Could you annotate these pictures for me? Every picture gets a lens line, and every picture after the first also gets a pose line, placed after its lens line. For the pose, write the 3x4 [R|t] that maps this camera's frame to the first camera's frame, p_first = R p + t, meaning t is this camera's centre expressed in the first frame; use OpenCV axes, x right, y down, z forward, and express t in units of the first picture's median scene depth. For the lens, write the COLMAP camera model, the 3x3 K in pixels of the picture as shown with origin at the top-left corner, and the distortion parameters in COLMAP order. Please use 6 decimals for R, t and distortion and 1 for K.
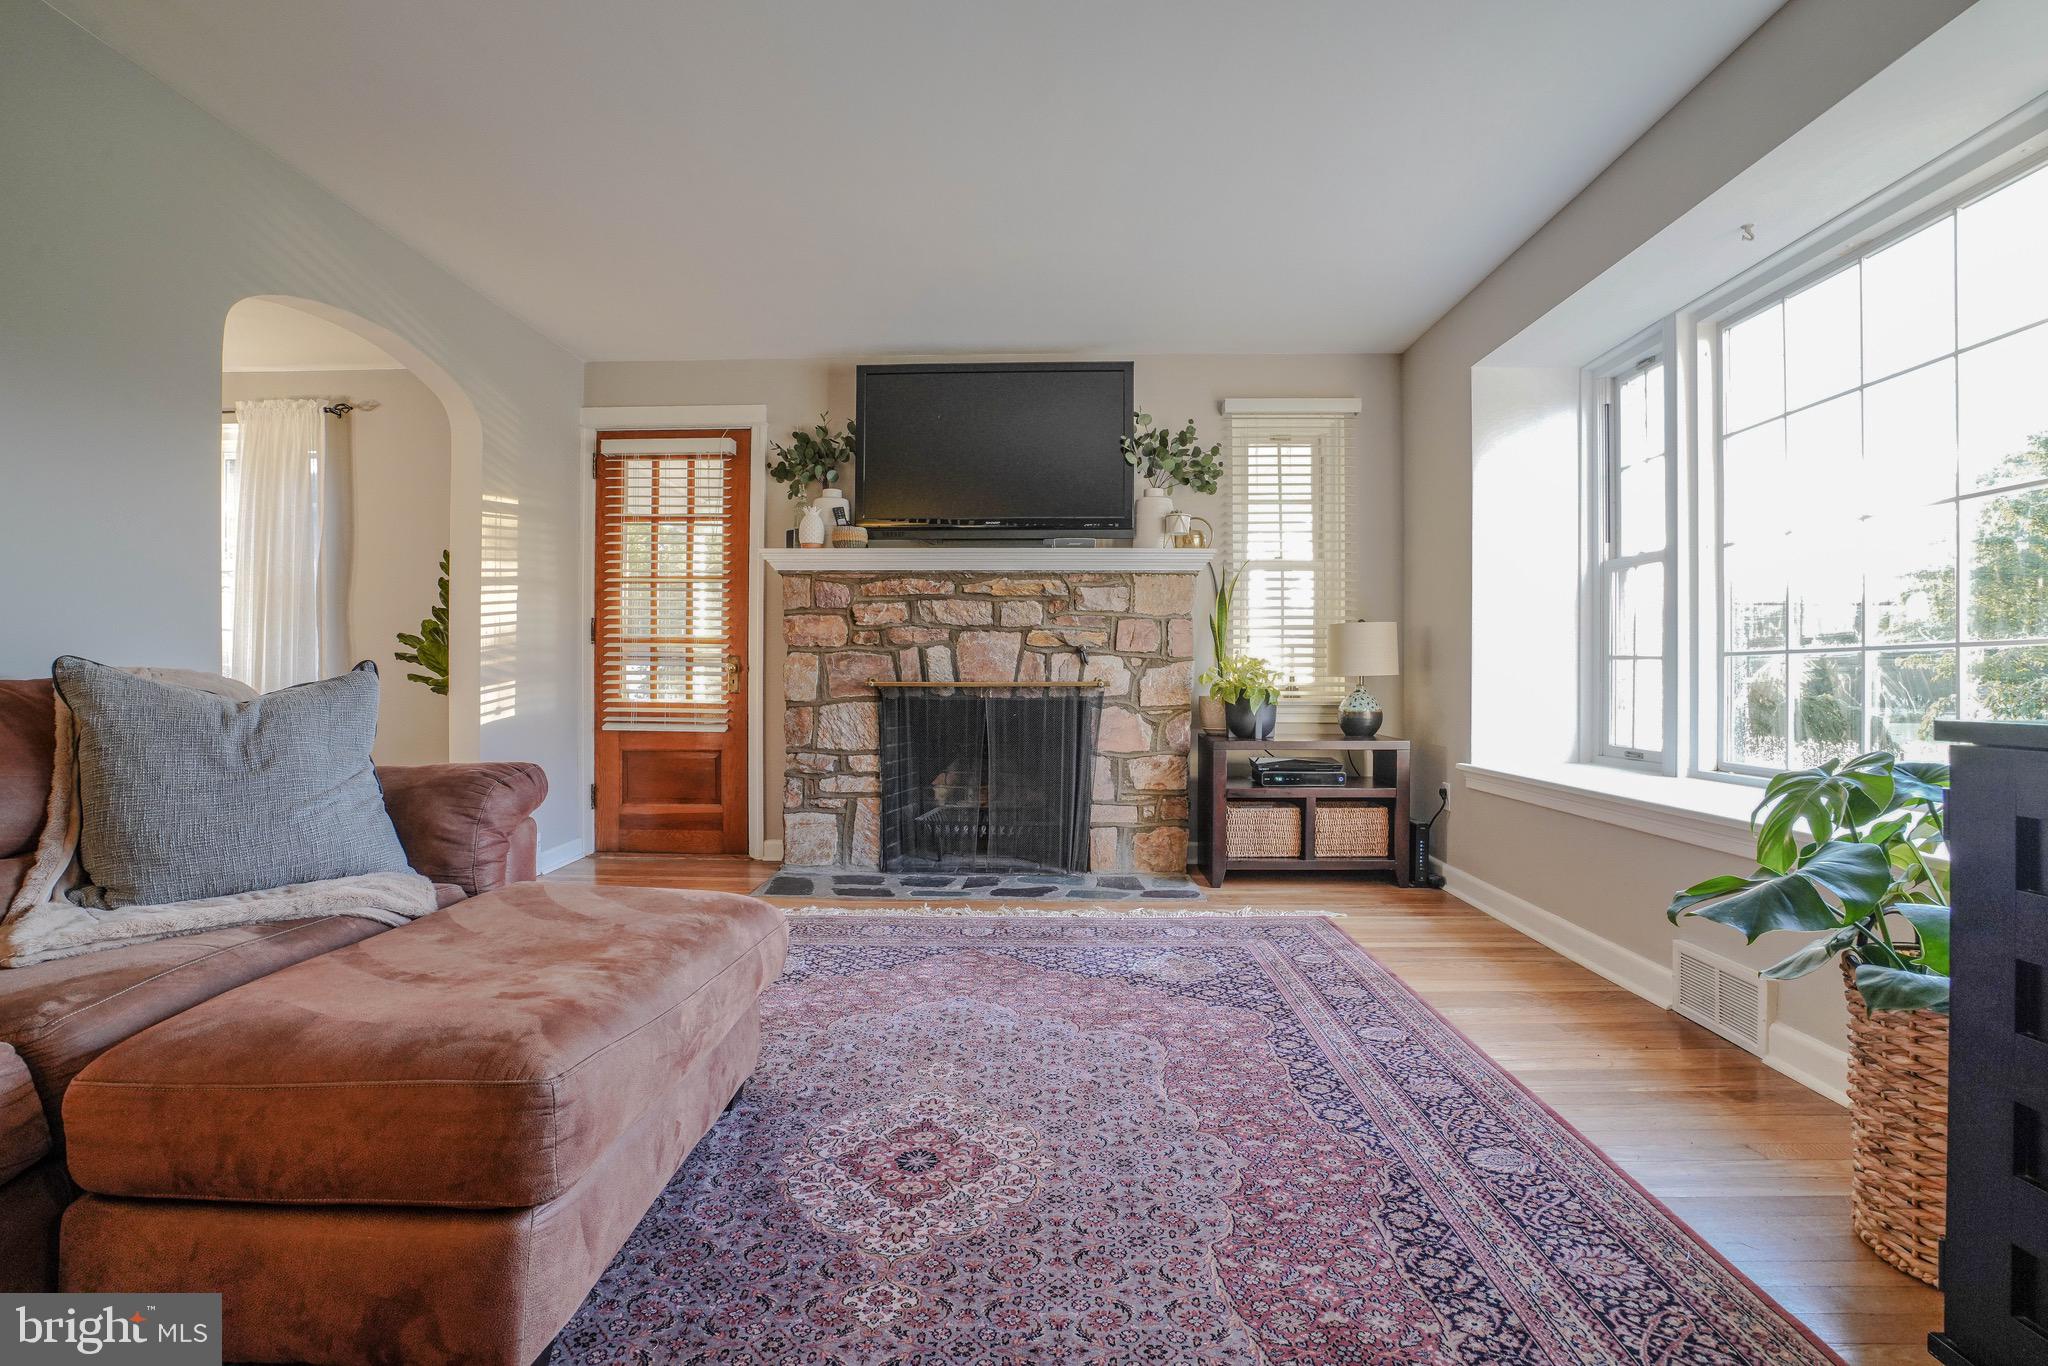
lens RADIAL K [[940.6, 0, 994.4], [0, 940.6, 675.4], [0, 0, 1]] dist [-0.062154, 0.027097]
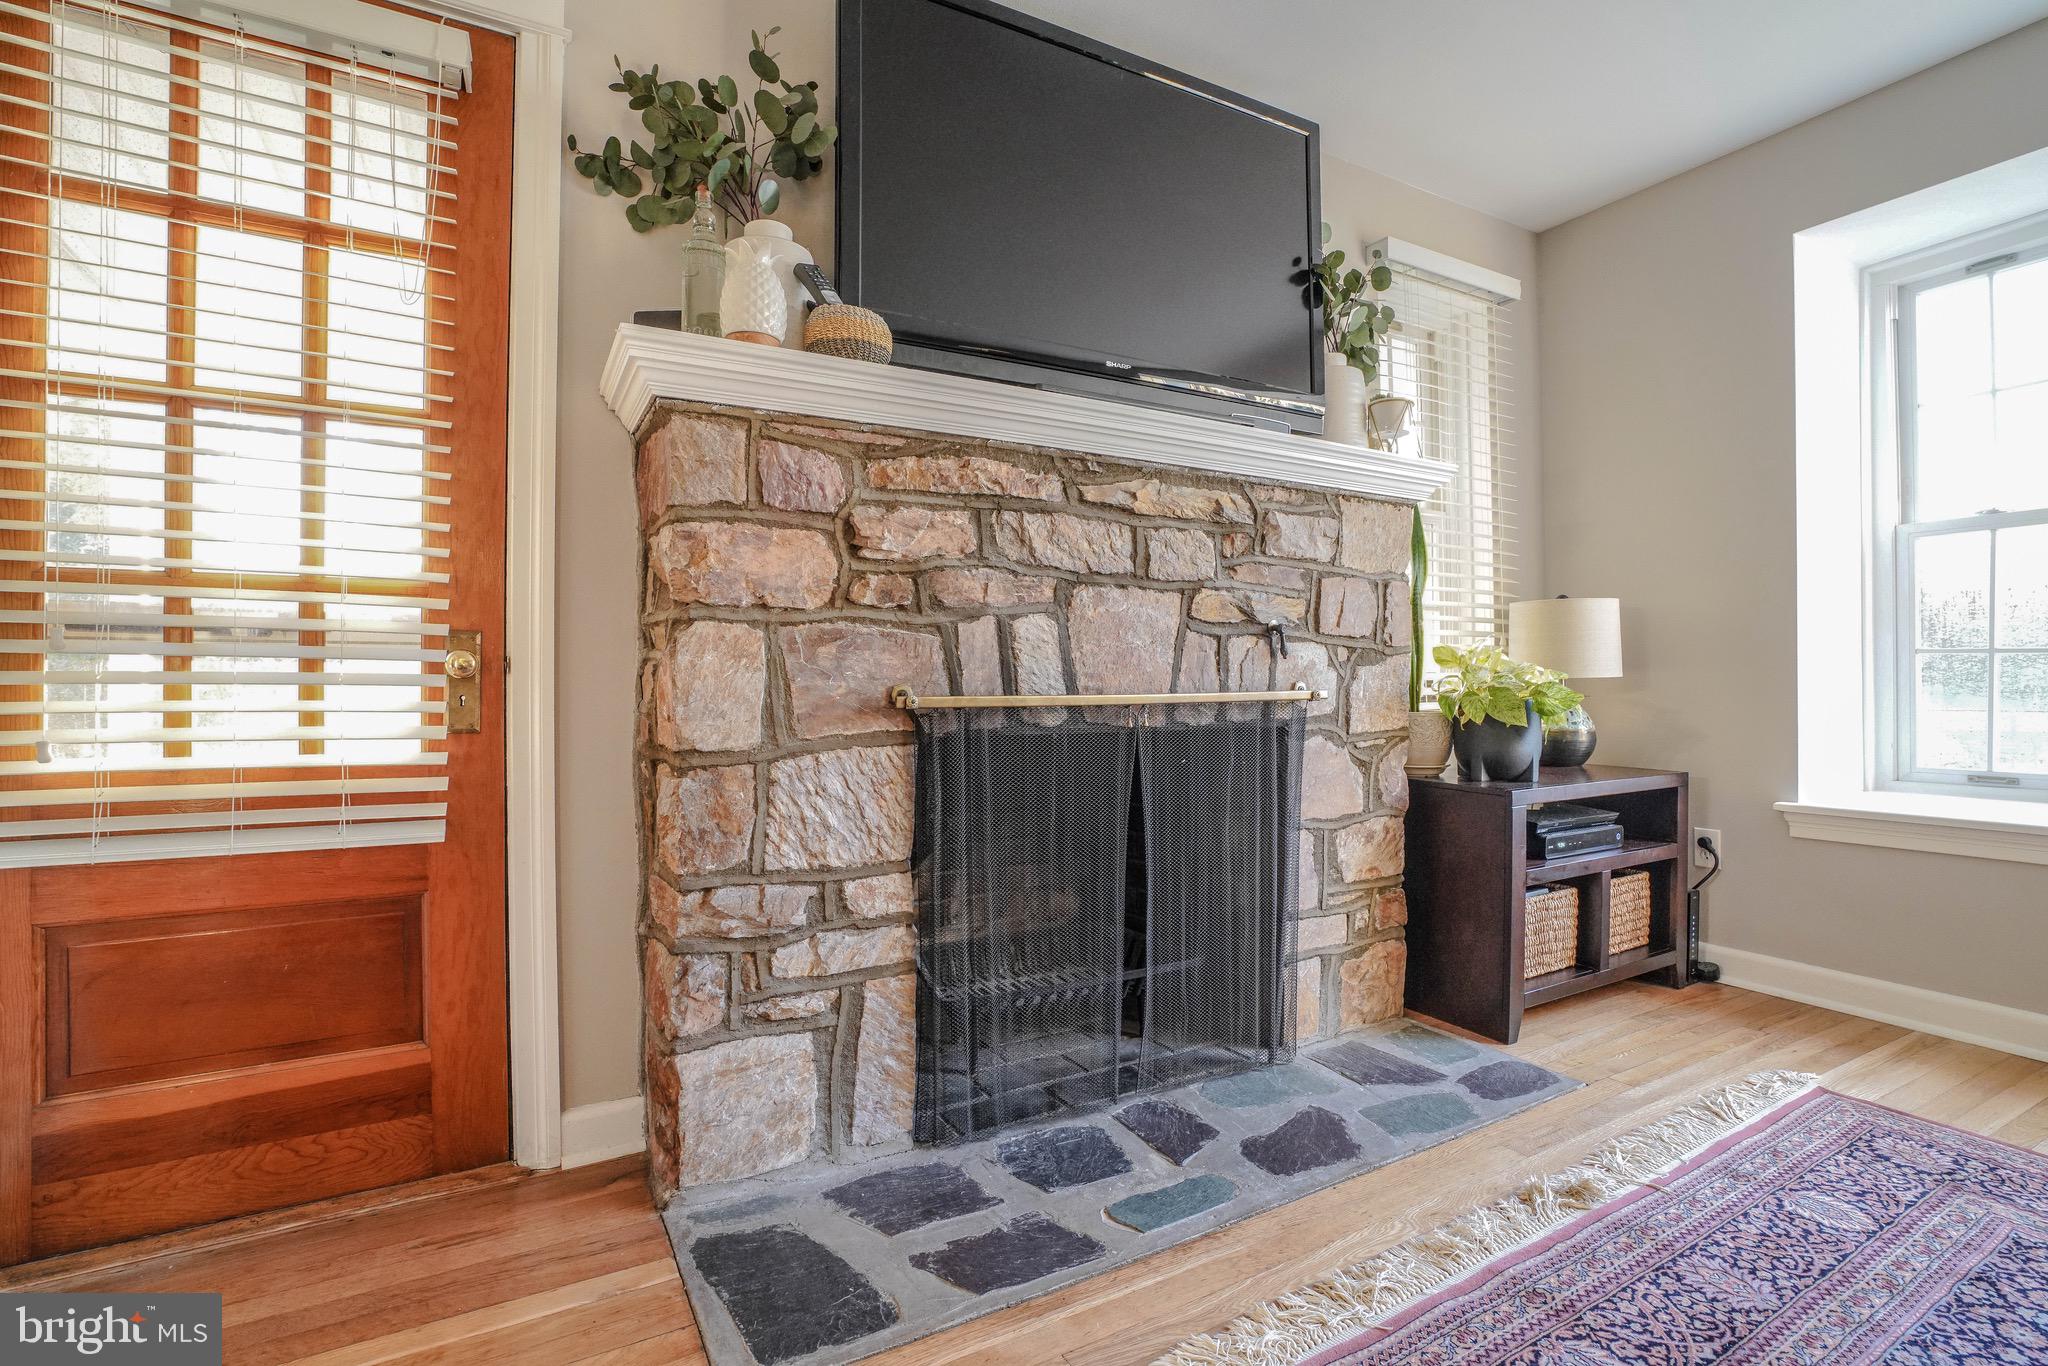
lens RADIAL K [[940.6, 0, 994.4], [0, 940.6, 675.4], [0, 0, 1]] dist [-0.062154, 0.027097]
pose [[0.859494, -0.002237, 0.511141, -0.306549], [0.003913, 0.999990, -0.002203, -0.001494], [-0.511131, 0.003894, 0.859494, 0.626267]]
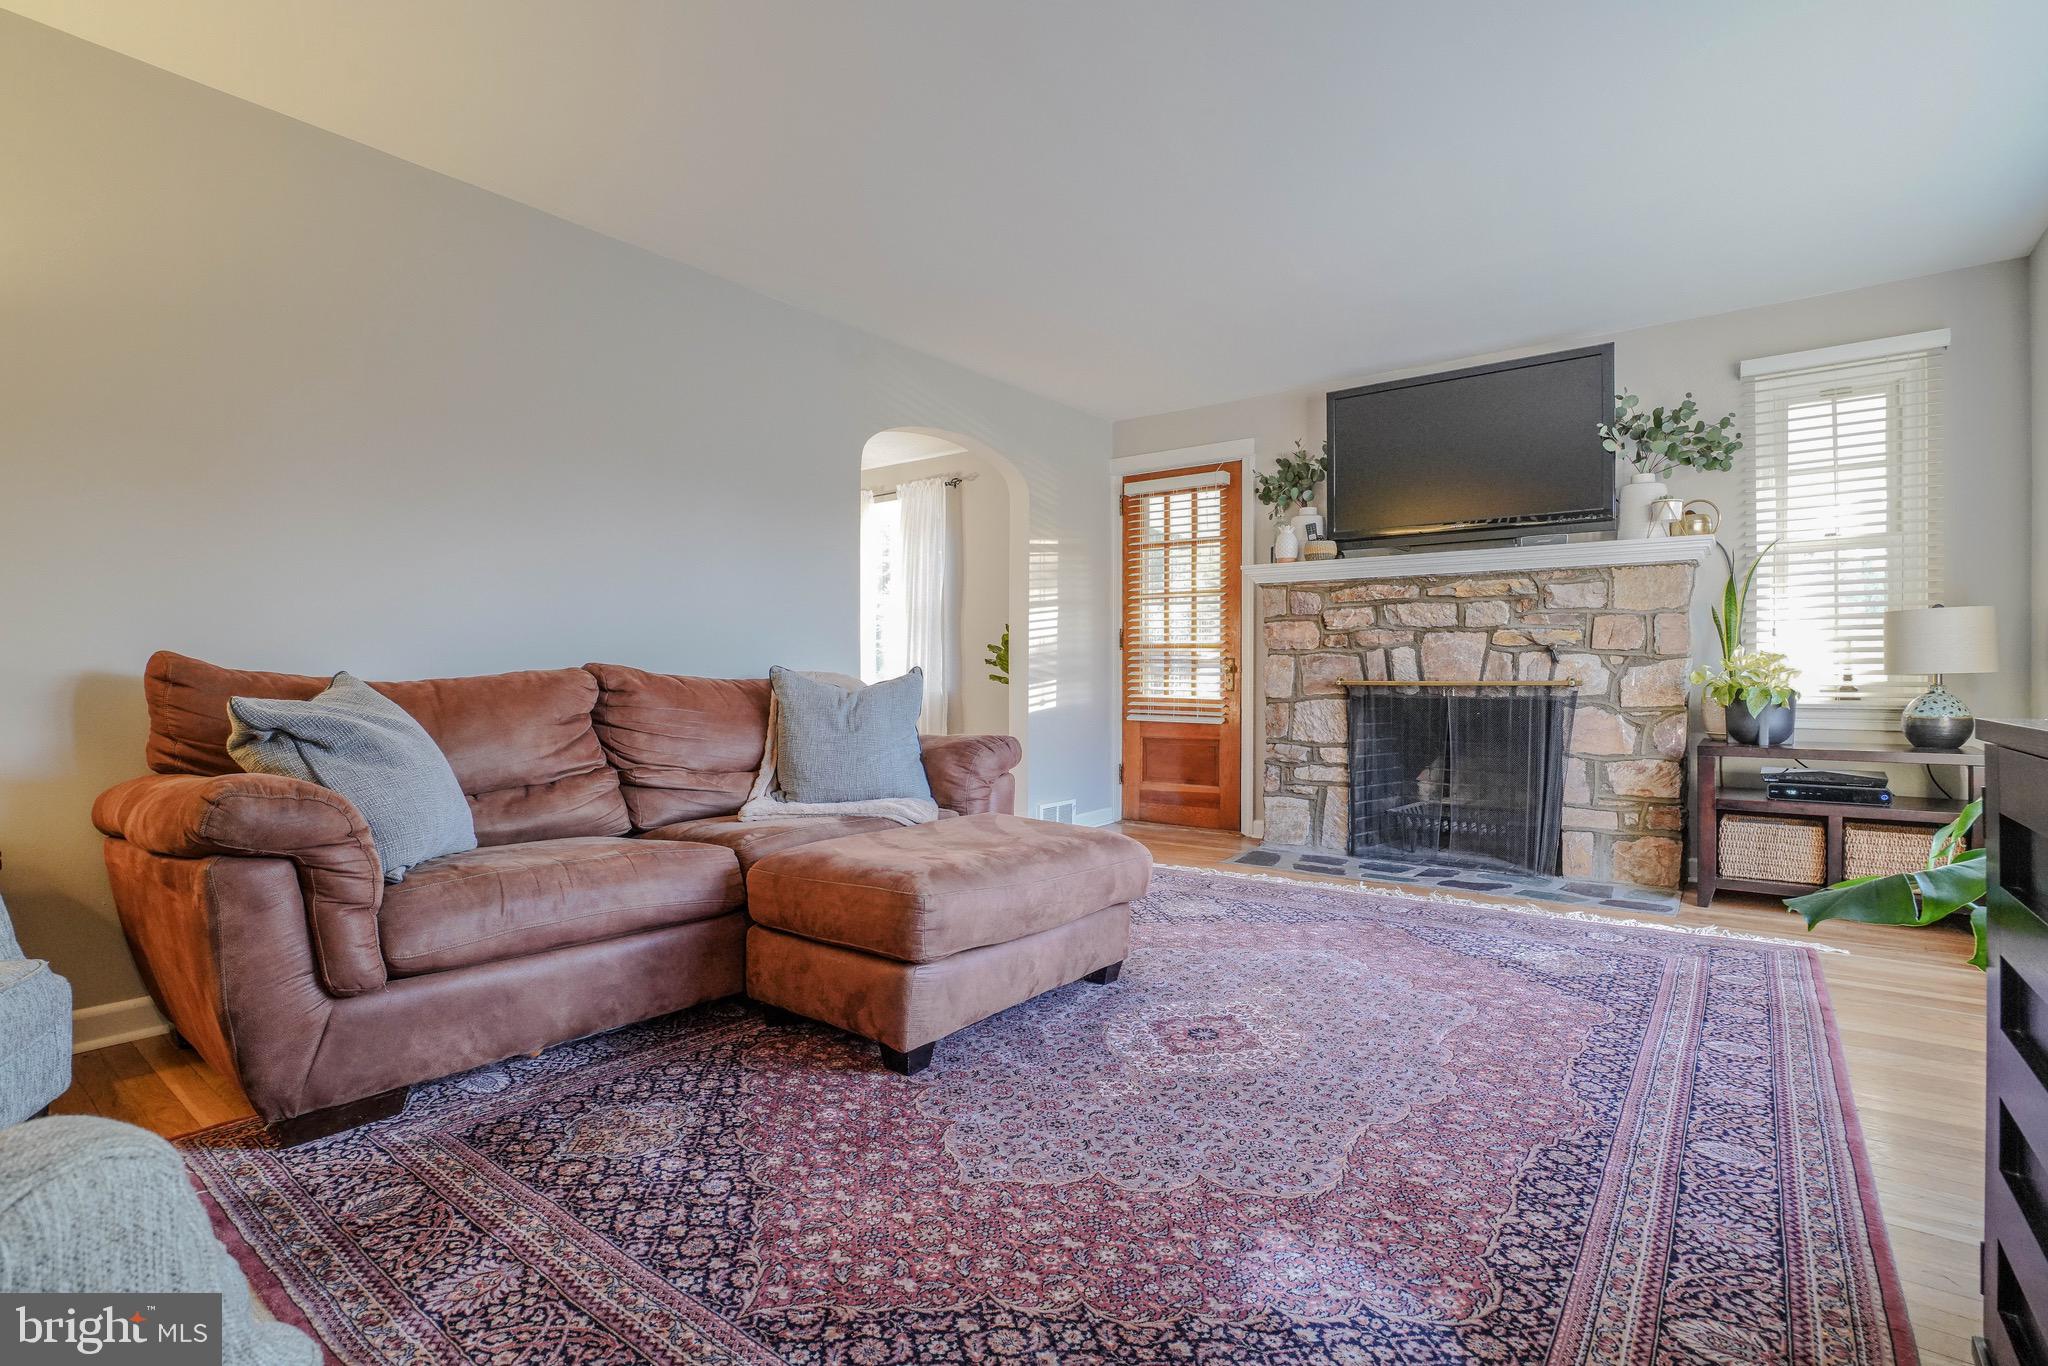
lens RADIAL K [[948.9, 0, 1019.1], [0, 948.9, 670.7], [0, 0, 1]] dist [-0.065337, 0.027512]
pose [[0.816267, -0.004489, -0.577657, 0.198260], [0.002287, 0.999987, -0.004539, -0.000817], [0.577670, 0.002384, 0.816267, -0.112057]]
